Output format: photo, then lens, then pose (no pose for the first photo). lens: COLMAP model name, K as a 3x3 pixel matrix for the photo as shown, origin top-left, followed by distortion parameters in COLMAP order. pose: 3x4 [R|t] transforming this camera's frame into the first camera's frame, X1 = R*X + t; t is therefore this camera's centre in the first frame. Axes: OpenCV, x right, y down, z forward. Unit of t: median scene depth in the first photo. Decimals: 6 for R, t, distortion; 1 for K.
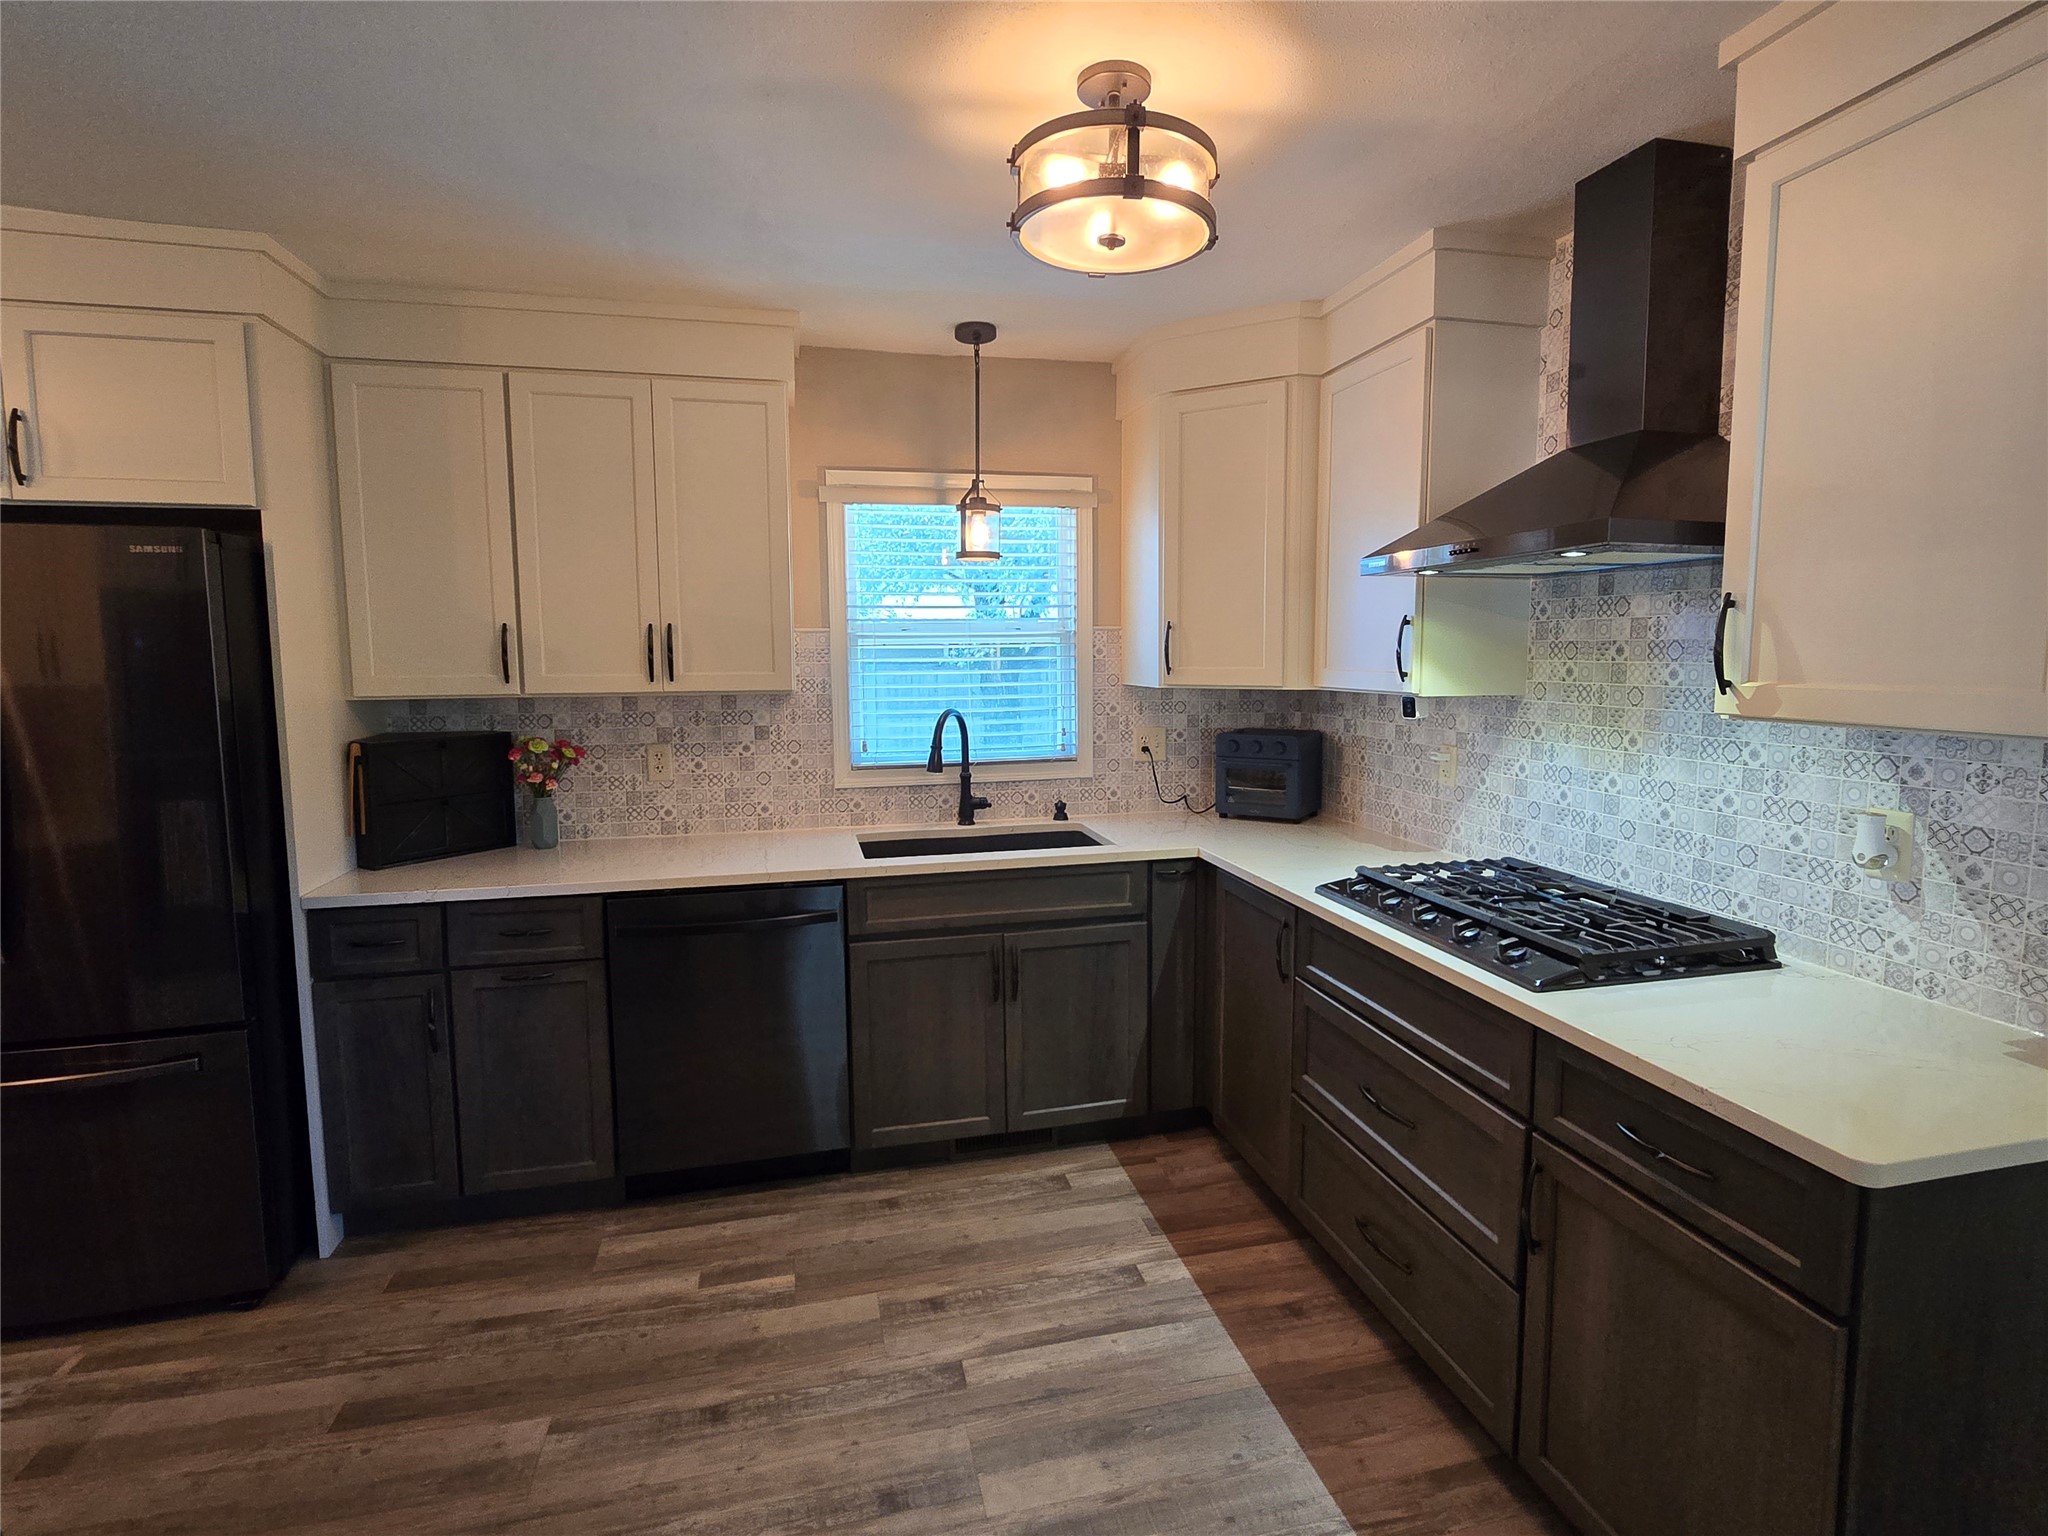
lens RADIAL K [[1017.4, 0, 1044.8], [0, 1017.4, 747.5], [0, 0, 1]] dist [-0.004244, -0.001059]
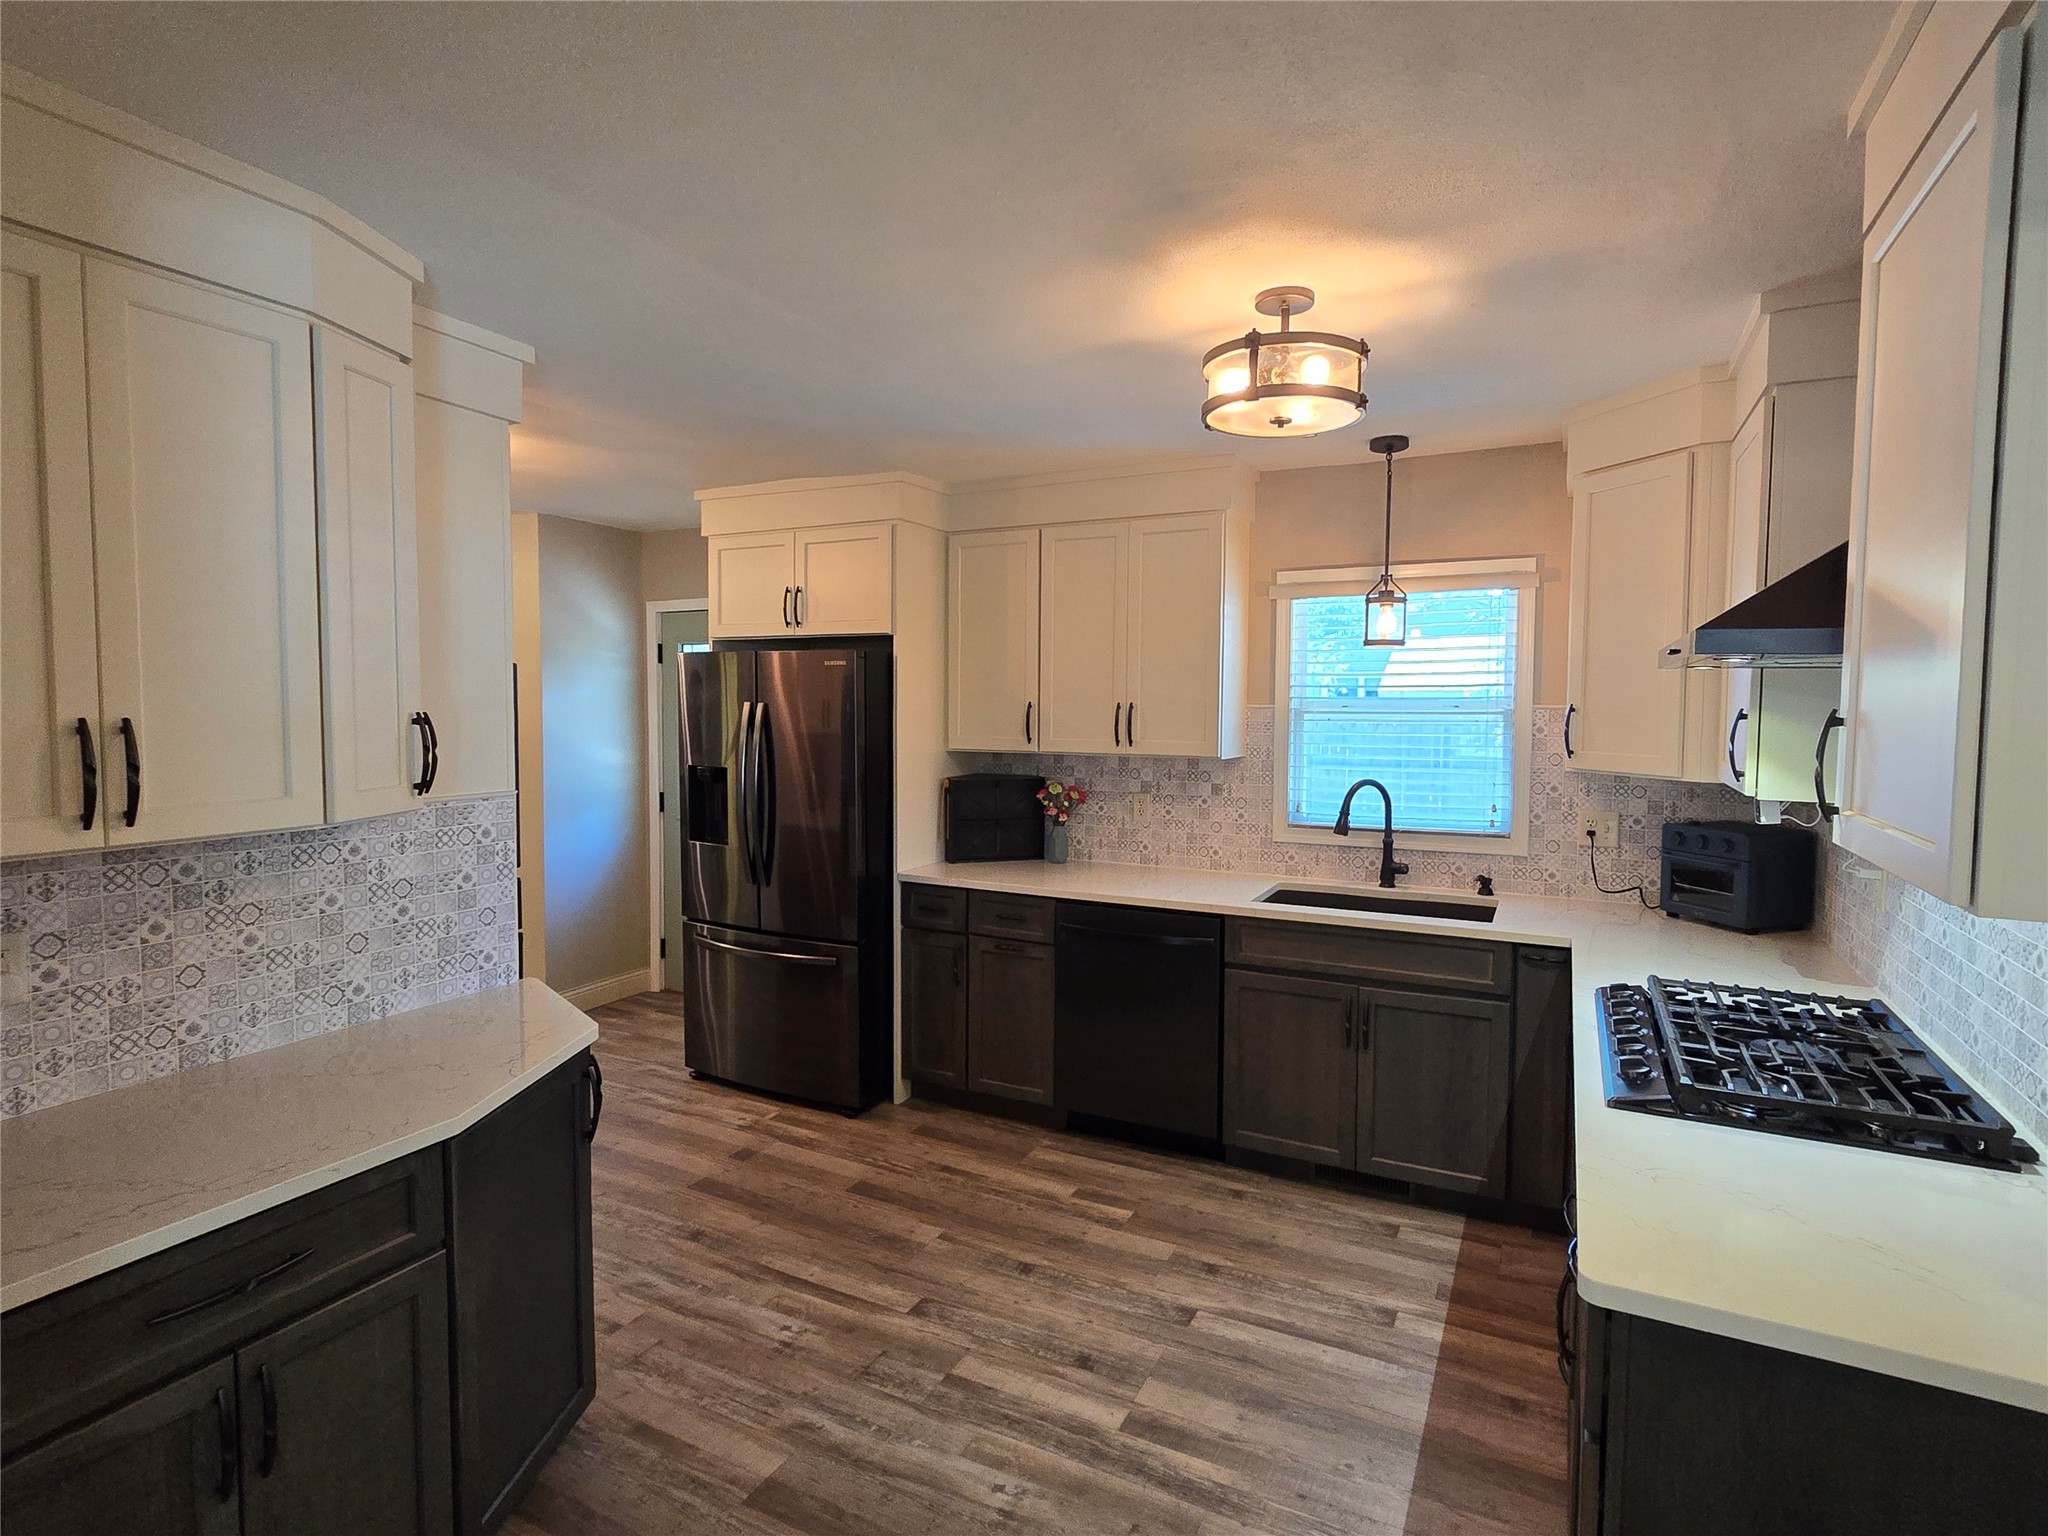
lens RADIAL K [[1017.4, 0, 1044.8], [0, 1017.4, 747.5], [0, 0, 1]] dist [-0.004244, -0.001059]
pose [[0.759056, 0.039864, -0.649804, 0.433294], [-0.070102, 0.997325, -0.020706, -0.030519], [0.647240, 0.061270, 0.759820, -0.078425]]
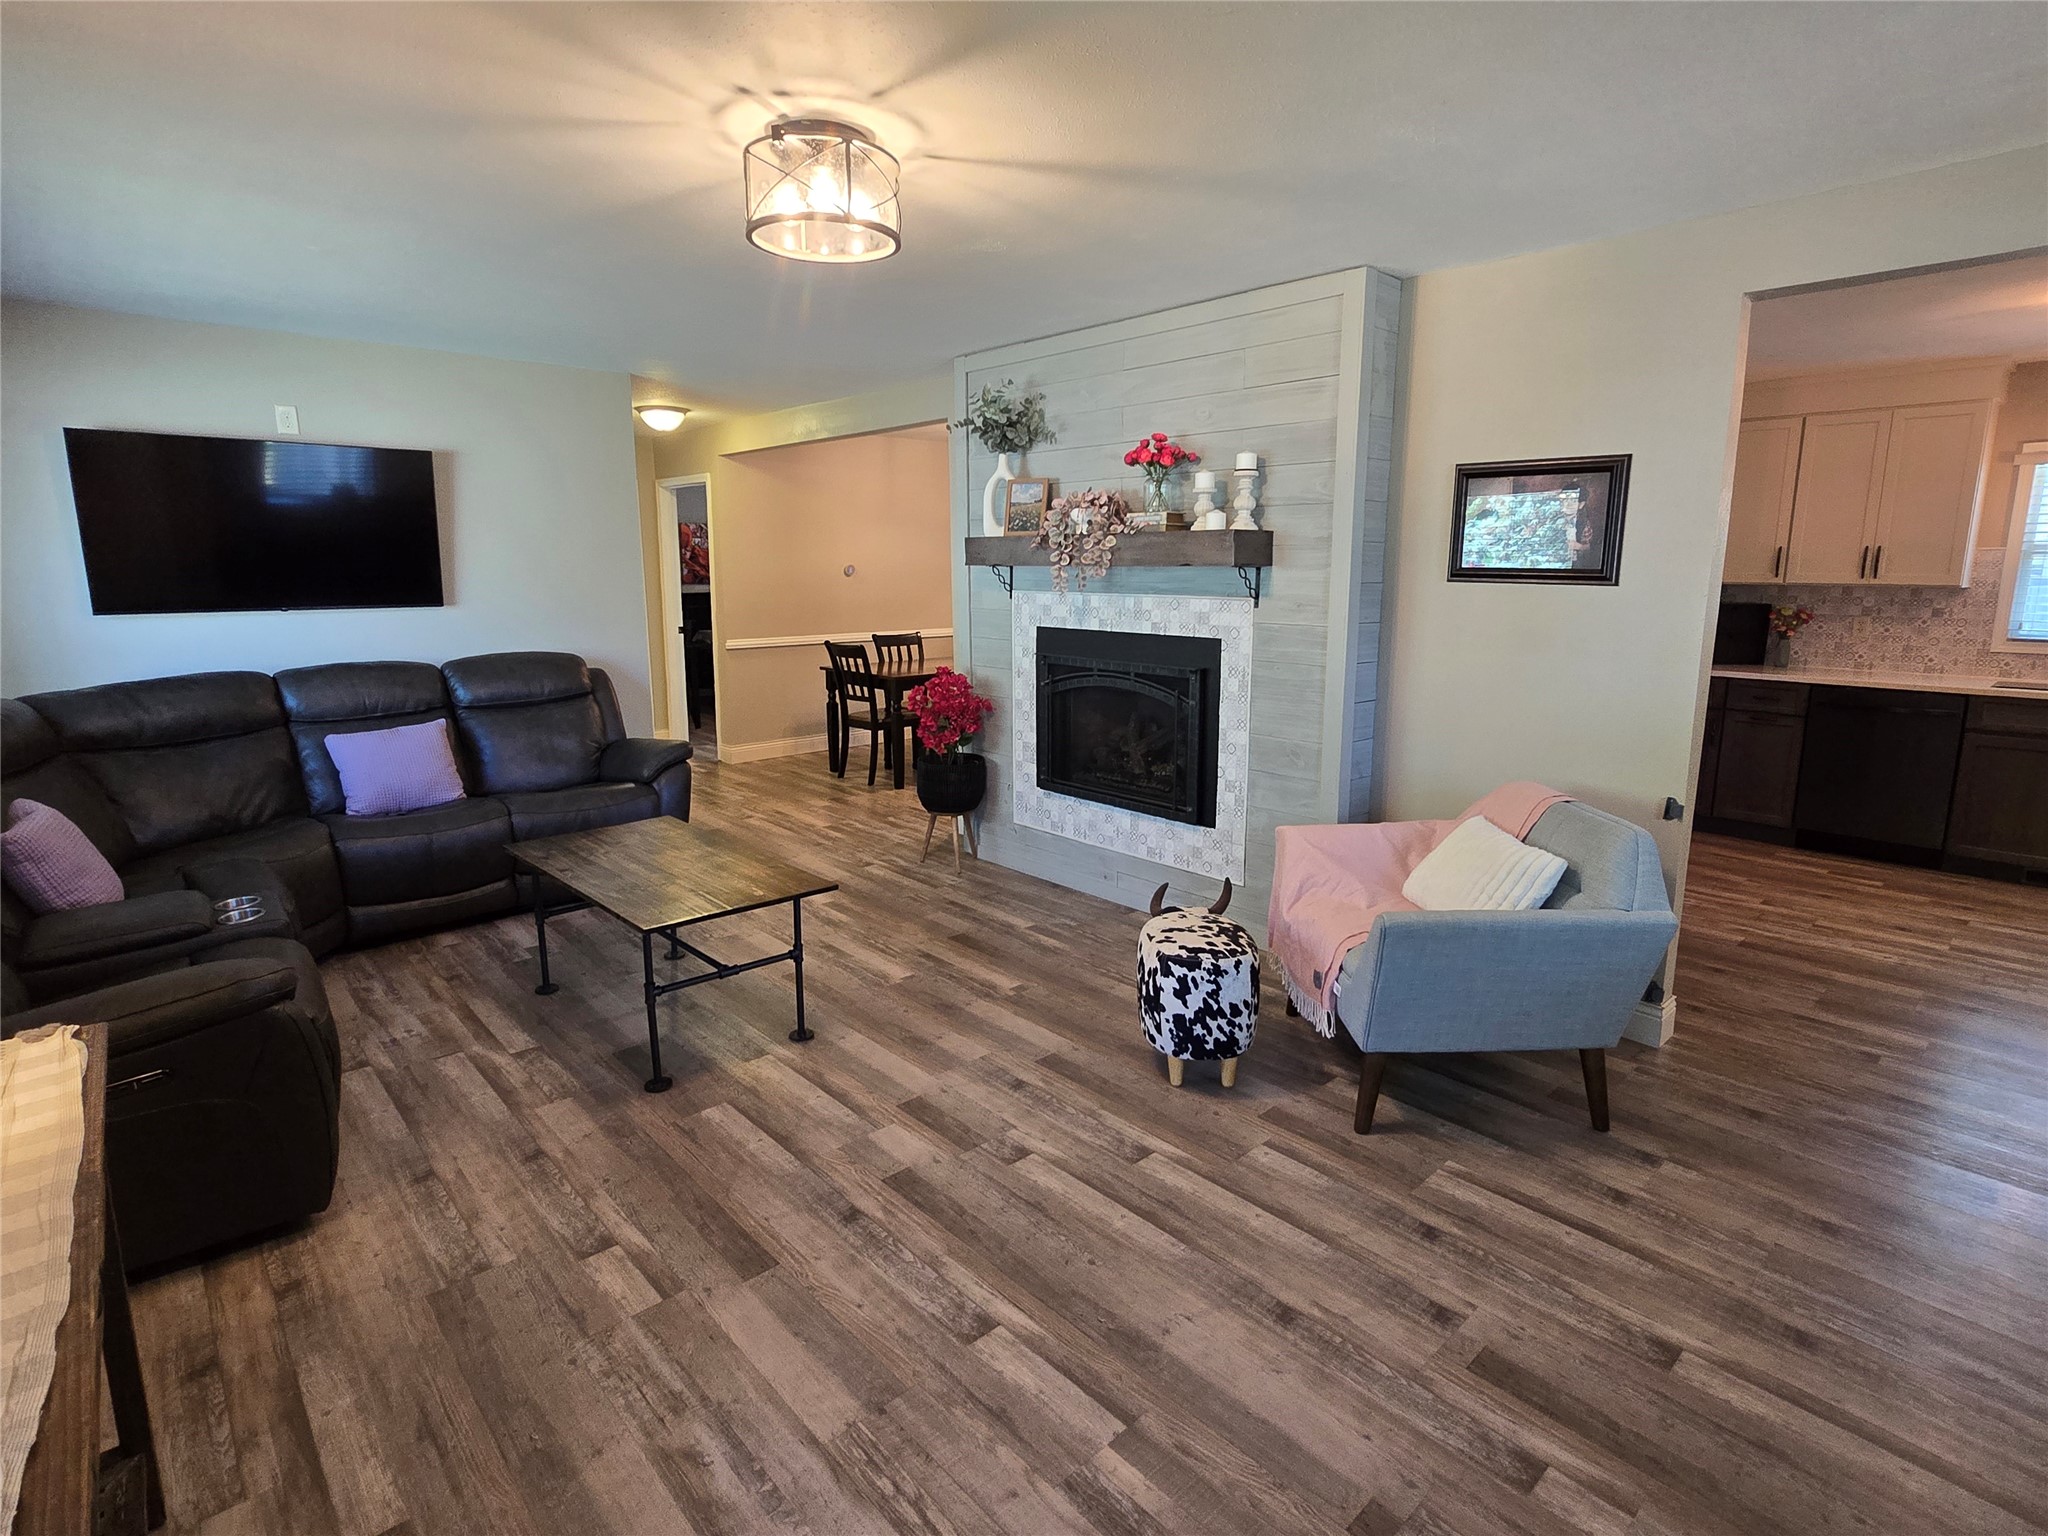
lens RADIAL K [[1017.4, 0, 1044.8], [0, 1017.4, 747.5], [0, 0, 1]] dist [-0.004244, -0.001059]
pose [[0.485633, 0.168429, -0.857784, 0.550834], [-0.080306, 0.985709, 0.148083, 0.087928], [0.870466, -0.003028, 0.492218, -1.262414]]
